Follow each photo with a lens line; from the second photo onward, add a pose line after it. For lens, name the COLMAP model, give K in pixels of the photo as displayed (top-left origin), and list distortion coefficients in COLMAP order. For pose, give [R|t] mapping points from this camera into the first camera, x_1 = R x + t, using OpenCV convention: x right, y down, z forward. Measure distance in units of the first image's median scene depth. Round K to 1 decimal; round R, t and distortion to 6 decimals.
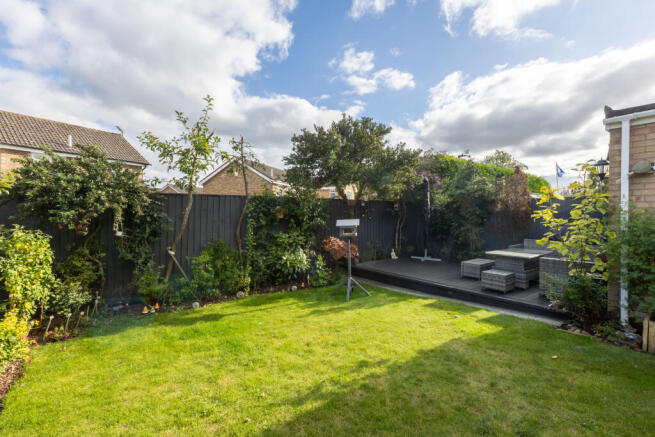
lens RADIAL K [[291.1, 0, 326.8], [0, 291.1, 214.8], [0, 0, 1]] dist [-0.001233, 0.000052]
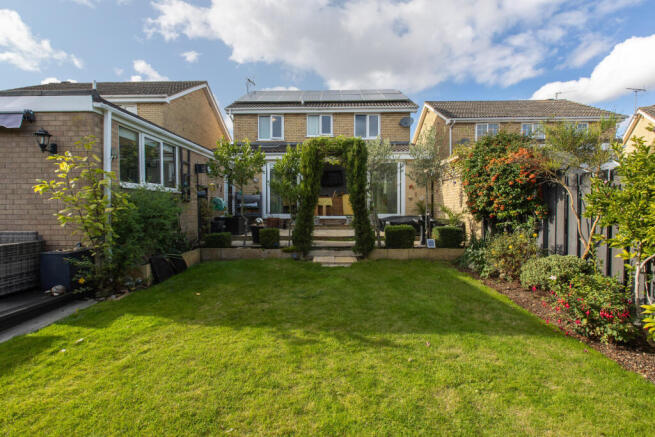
lens RADIAL K [[291.1, 0, 326.8], [0, 291.1, 214.8], [0, 0, 1]] dist [-0.001233, 0.000052]
pose [[-0.774008, -0.020905, 0.632831, -0.328747], [-0.001800, 0.999523, 0.030816, 0.047132], [-0.633173, 0.022713, -0.773677, 1.024266]]
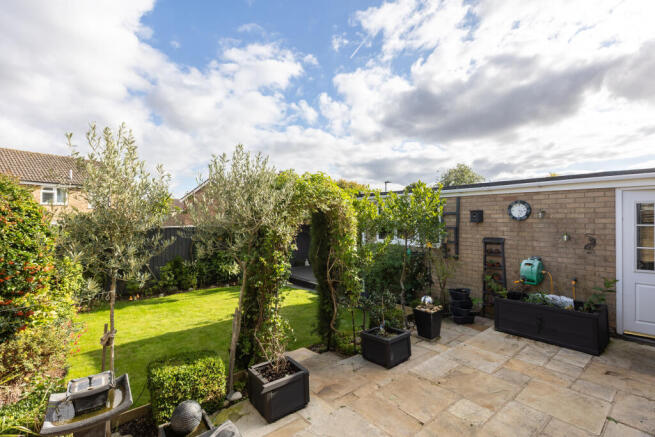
lens RADIAL K [[291.1, 0, 326.8], [0, 291.1, 214.8], [0, 0, 1]] dist [-0.001233, 0.000052]
pose [[0.999540, -0.008690, 0.029064, 0.510388], [0.009192, 0.999810, -0.017179, -0.133154], [-0.028910, 0.017438, 0.999430, -0.796303]]
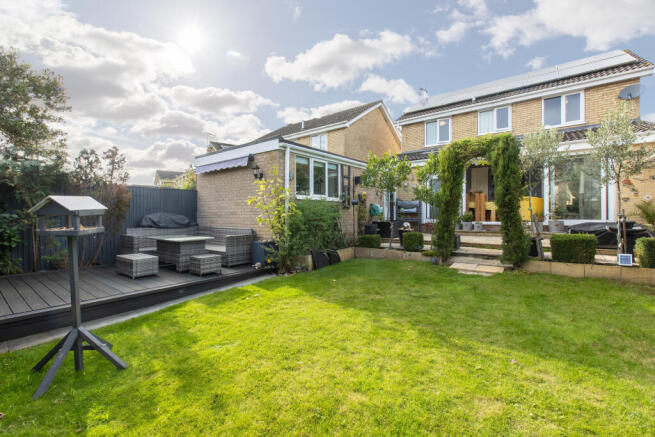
lens RADIAL K [[291.1, 0, 326.8], [0, 291.1, 214.8], [0, 0, 1]] dist [-0.001233, 0.000052]
pose [[-0.247741, -0.006374, 0.968805, -0.544524], [0.008213, 0.999929, 0.008679, 0.050822], [-0.968791, 0.010107, -0.247671, 0.907205]]
